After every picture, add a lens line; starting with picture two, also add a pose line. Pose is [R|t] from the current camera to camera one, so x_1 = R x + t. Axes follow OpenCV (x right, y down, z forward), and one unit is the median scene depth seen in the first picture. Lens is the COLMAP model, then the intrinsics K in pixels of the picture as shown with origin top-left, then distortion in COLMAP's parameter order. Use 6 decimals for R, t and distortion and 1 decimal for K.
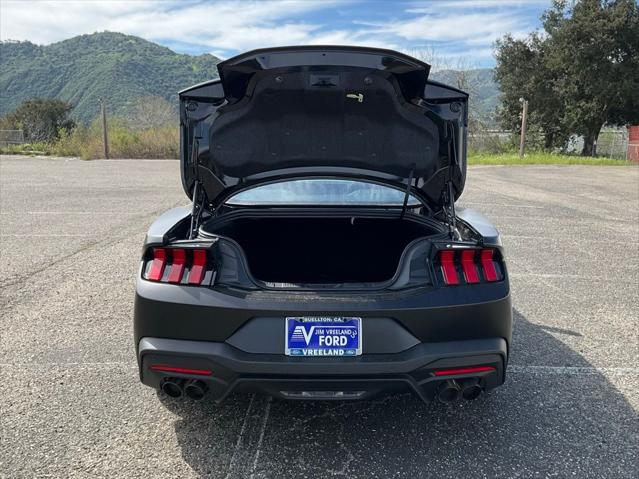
lens RADIAL K [[681.6, 0, 318.6], [0, 681.6, 270.3], [0, 0, 1]] dist [0.137112, -0.286180]
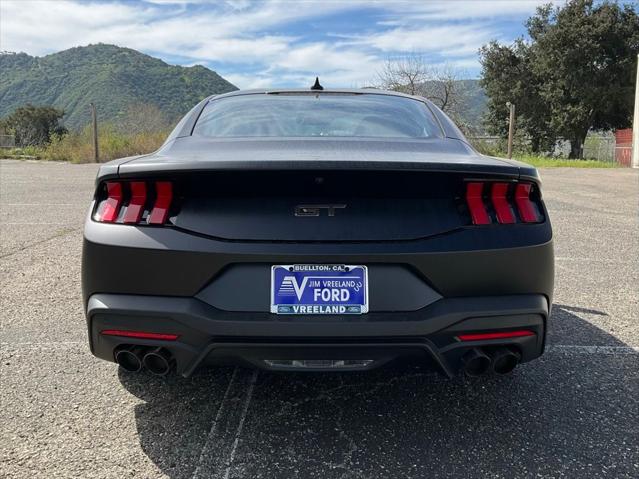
lens RADIAL K [[673.9, 0, 310.1], [0, 673.9, 240.4], [0, 0, 1]] dist [0.115857, -0.251080]
pose [[0.999990, 0.000532, 0.004449, -0.005919], [-0.000288, 0.998509, -0.054592, 0.067774], [-0.004472, 0.054590, 0.998499, 0.179927]]
